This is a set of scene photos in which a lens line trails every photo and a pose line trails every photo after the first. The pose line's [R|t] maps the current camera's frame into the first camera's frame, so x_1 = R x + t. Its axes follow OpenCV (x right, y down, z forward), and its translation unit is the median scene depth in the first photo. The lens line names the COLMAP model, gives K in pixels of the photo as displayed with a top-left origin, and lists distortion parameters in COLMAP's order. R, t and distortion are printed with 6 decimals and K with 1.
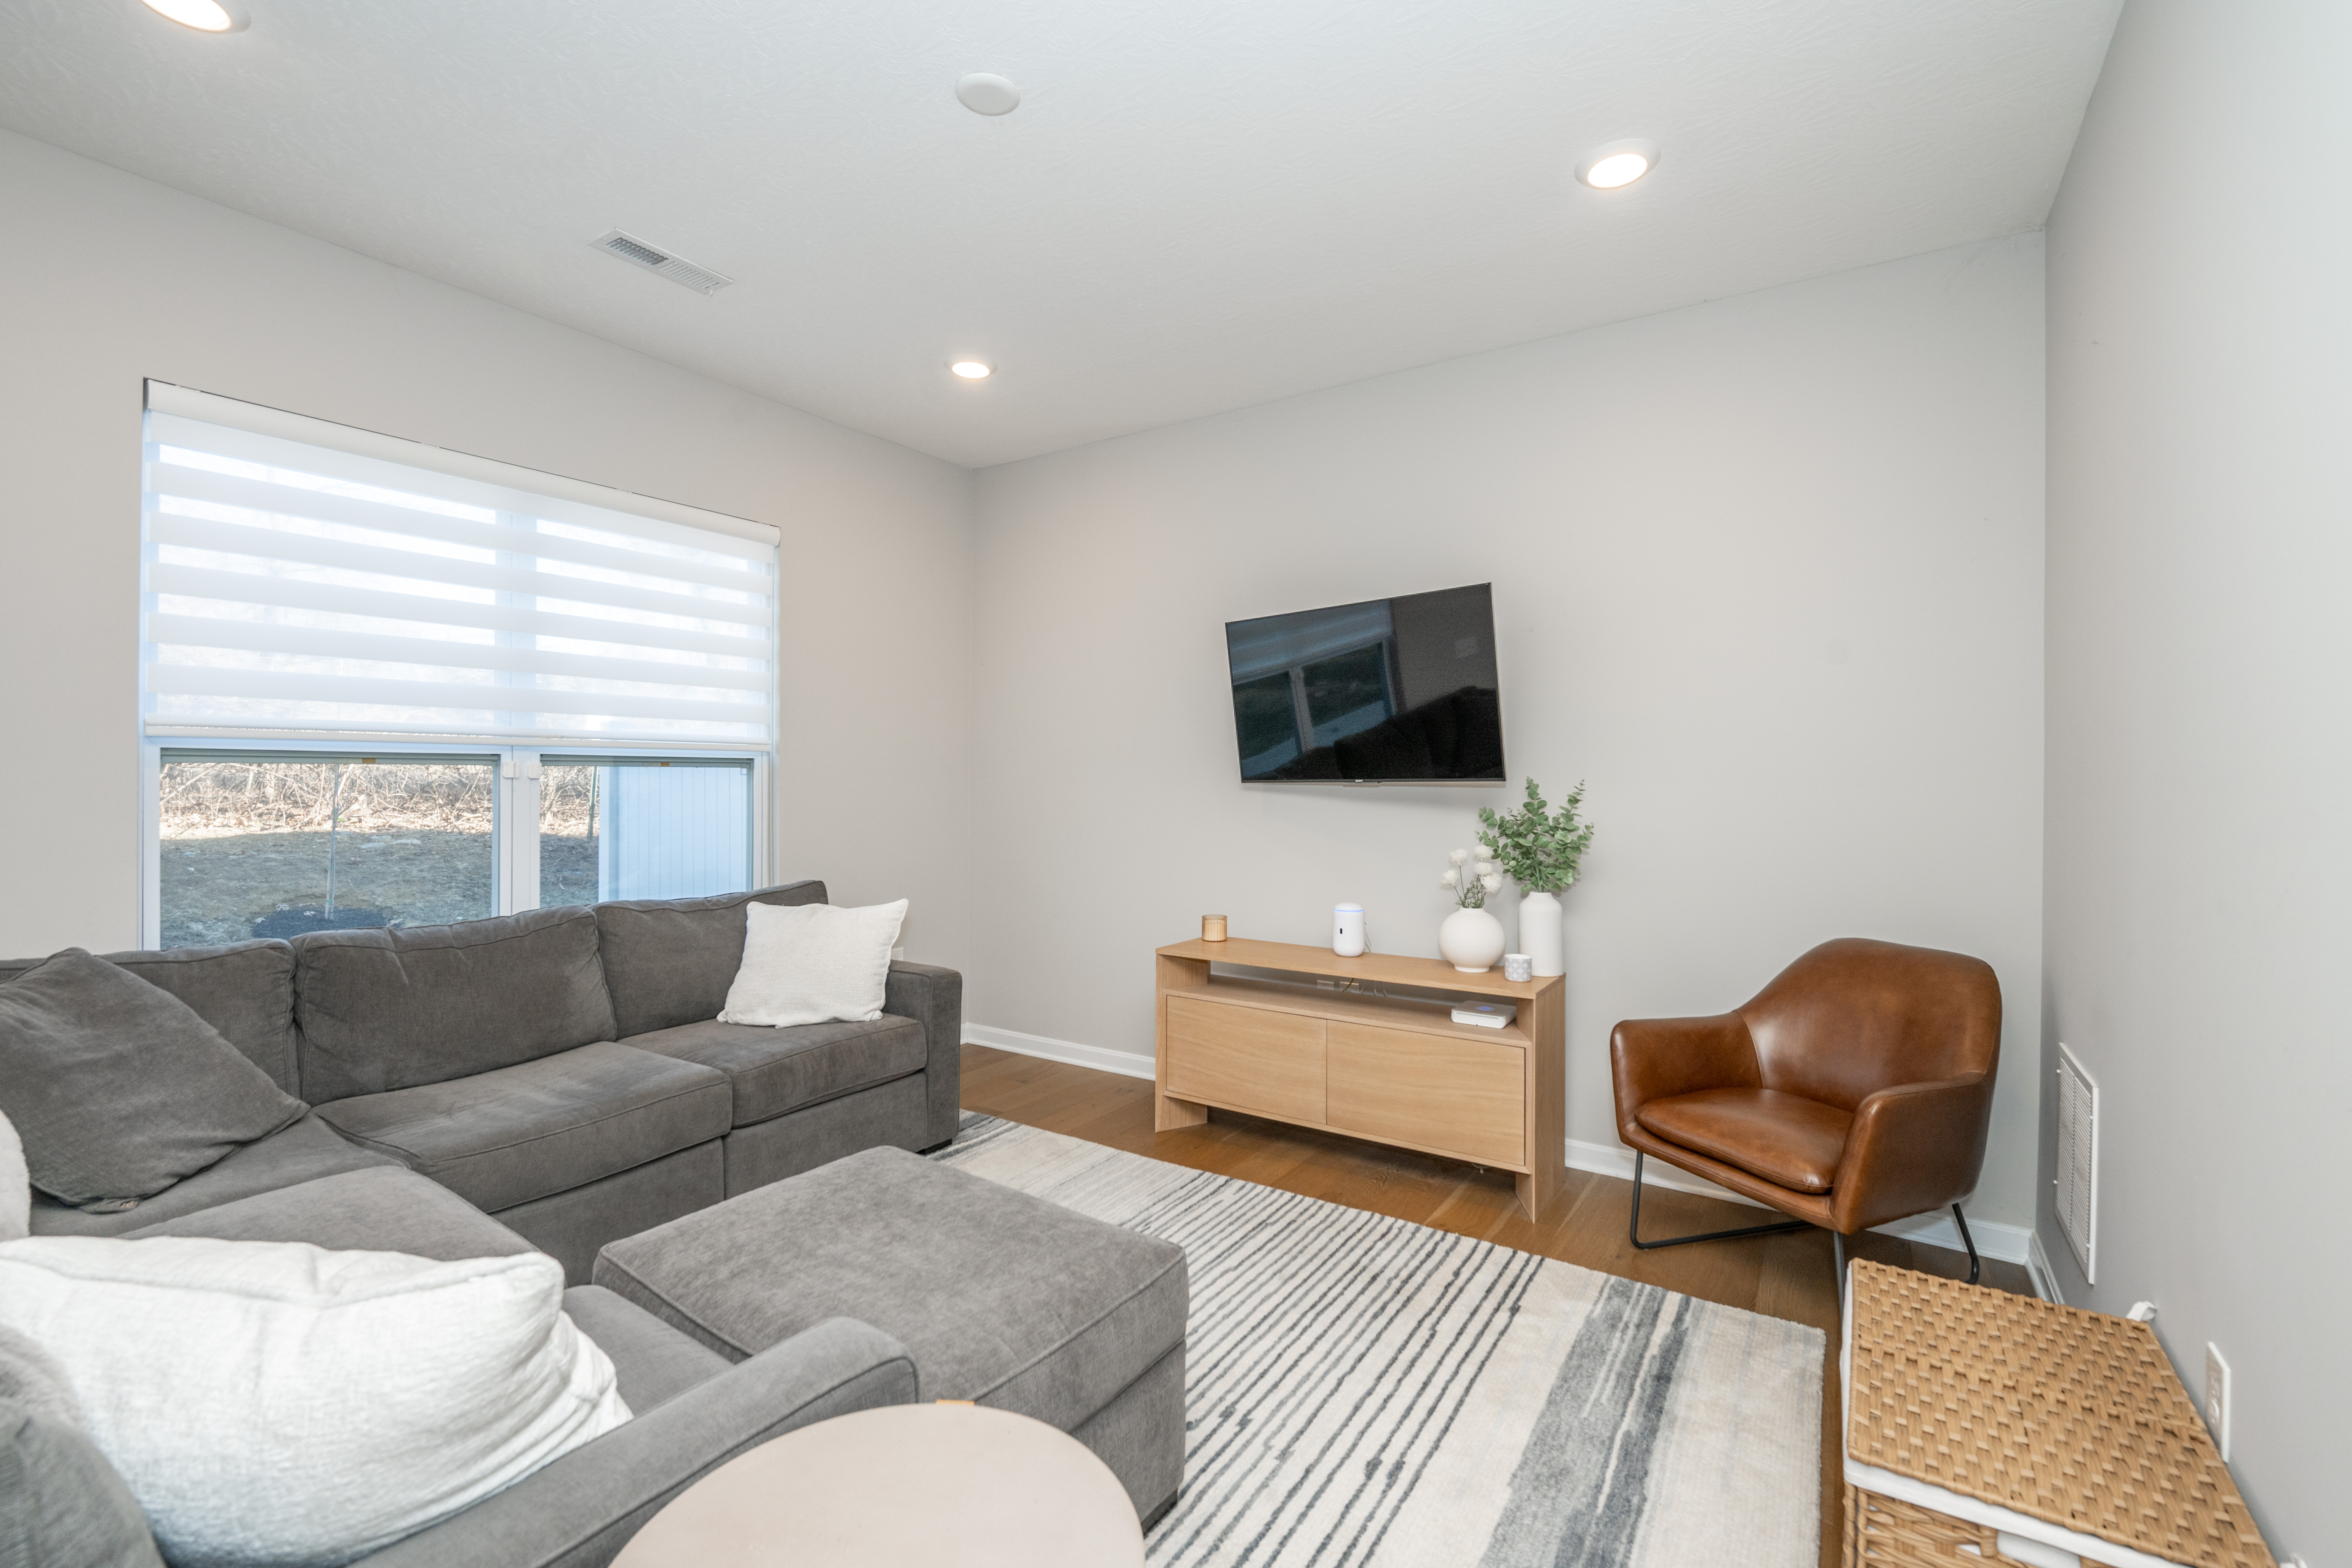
lens RADIAL K [[1002.5, 0, 1185.1], [0, 1002.5, 781.8], [0, 0, 1]] dist [-0.001460, 0.000249]
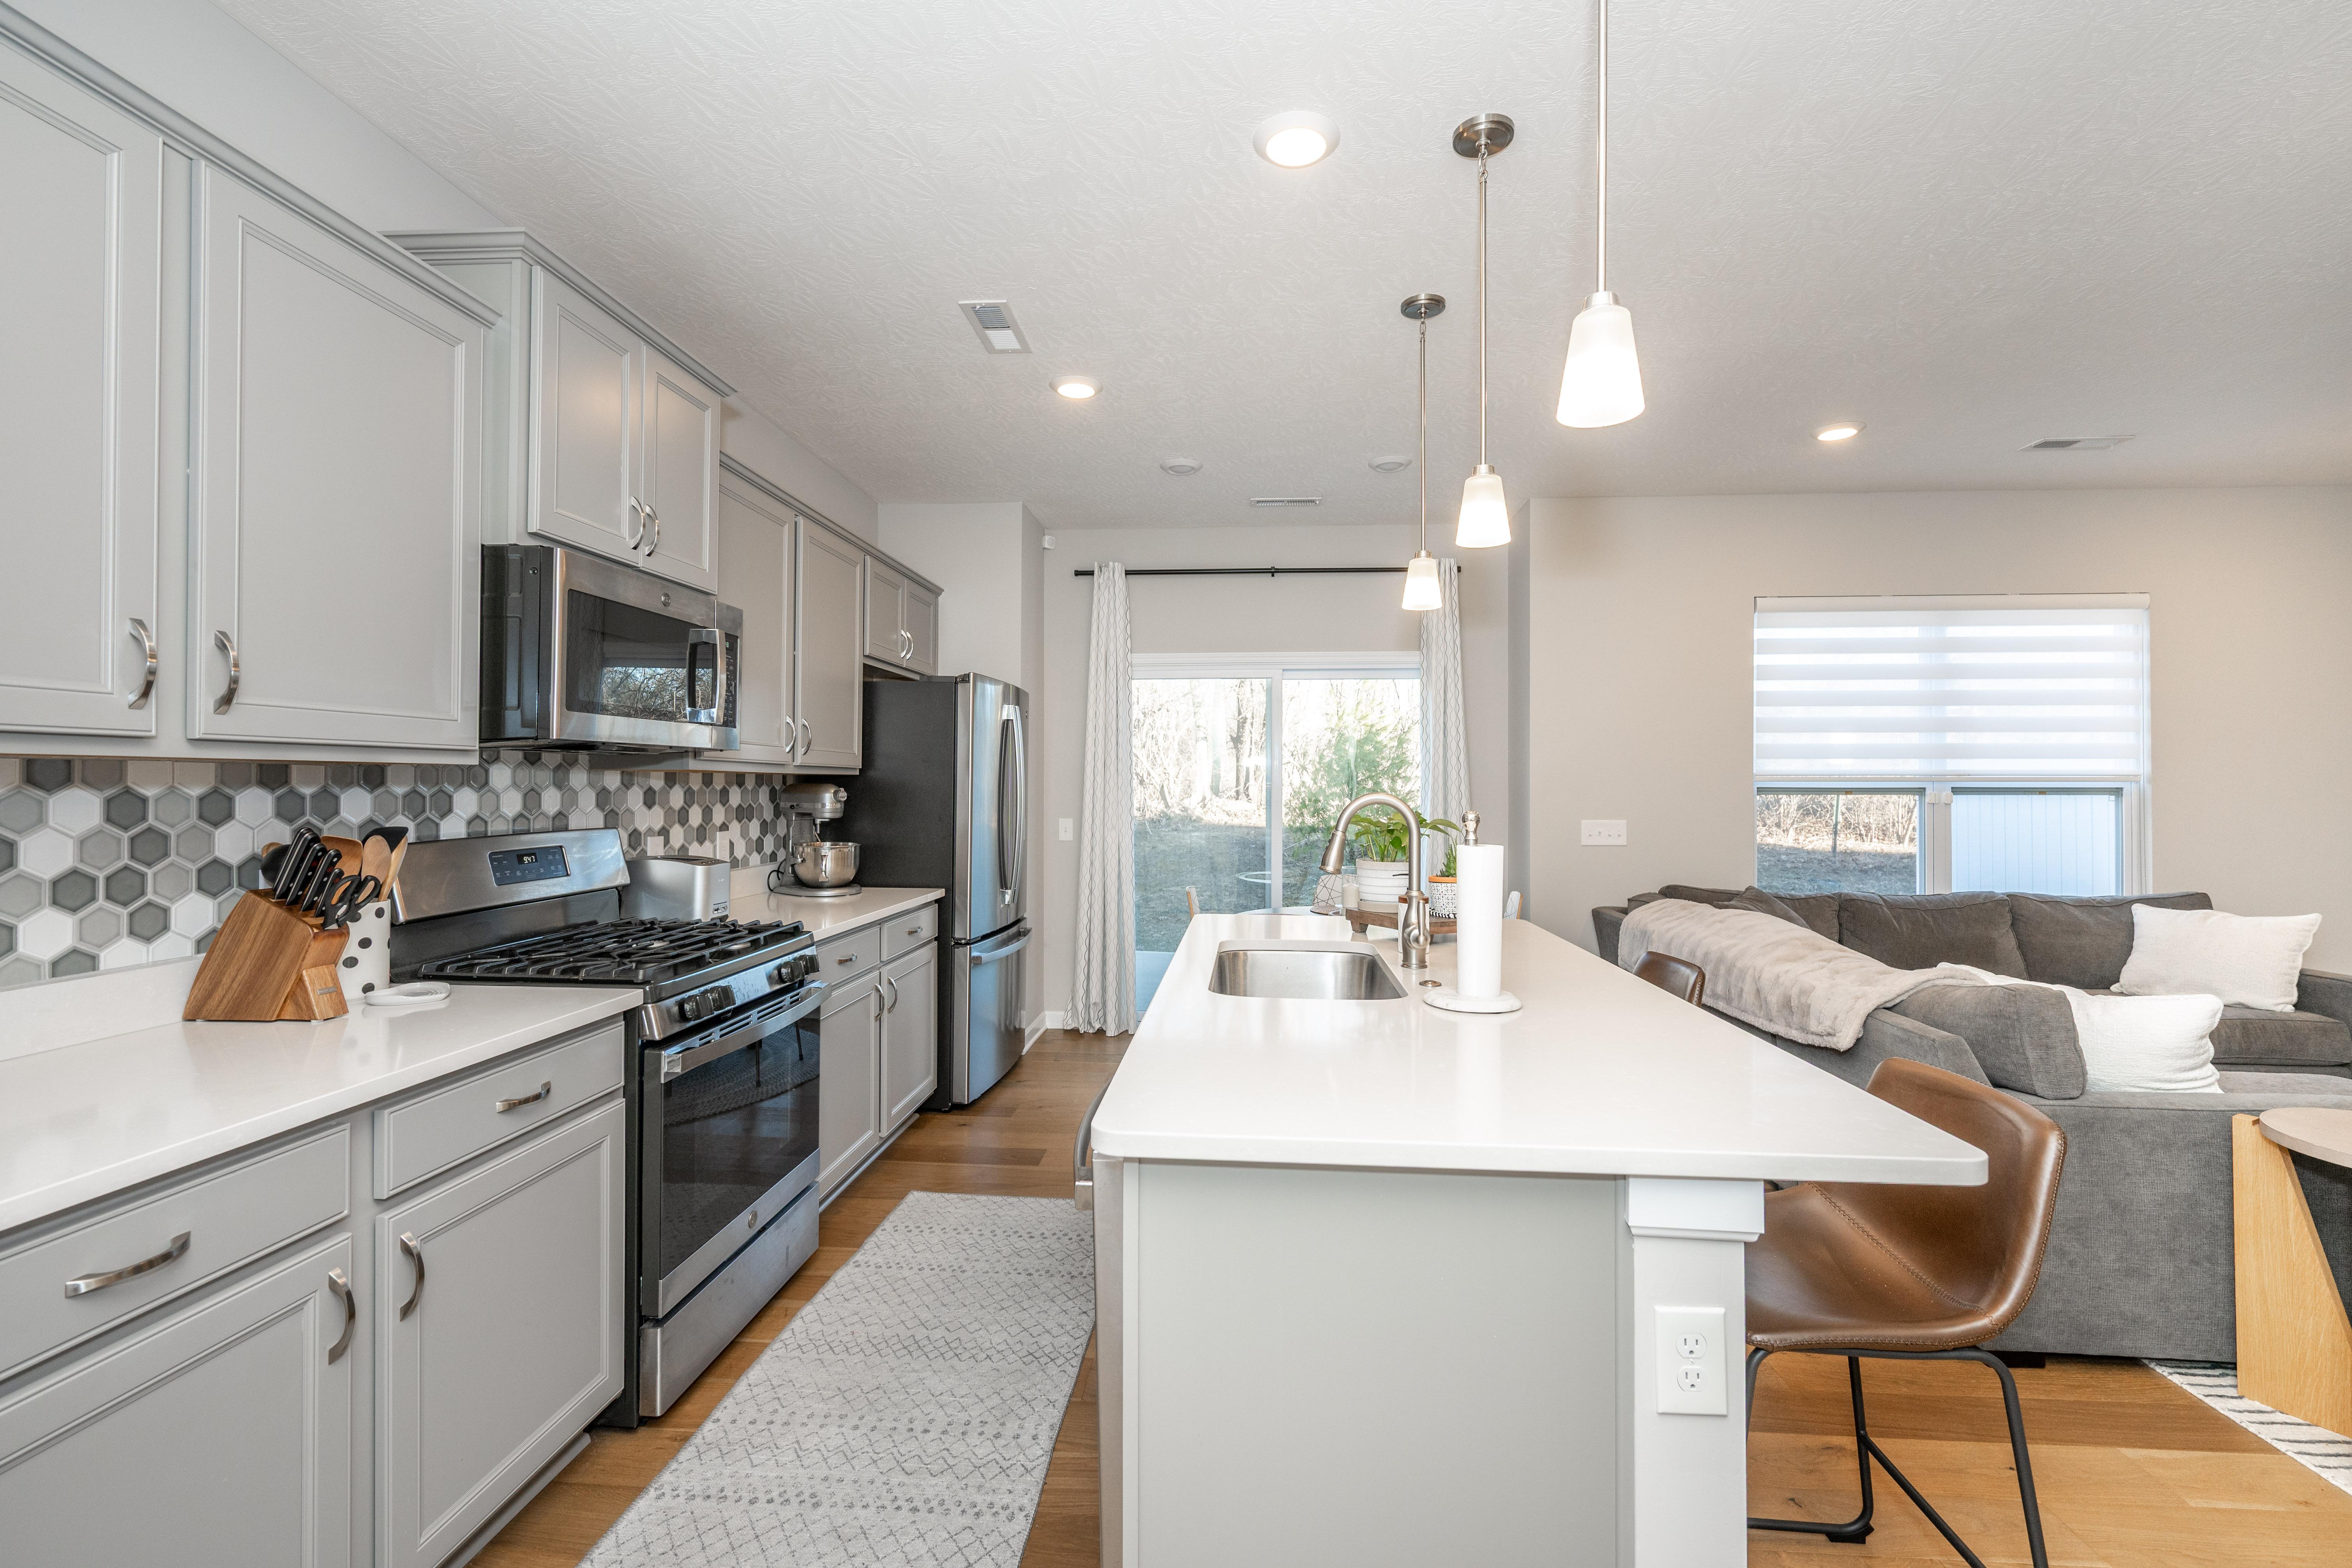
lens RADIAL K [[1002.5, 0, 1185.1], [0, 1002.5, 781.8], [0, 0, 1]] dist [-0.001460, 0.000249]
pose [[0.487954, -0.010218, -0.872810, 0.084582], [-0.005626, 0.999874, -0.014851, -0.007165], [0.872851, 0.012157, 0.487835, -0.682418]]
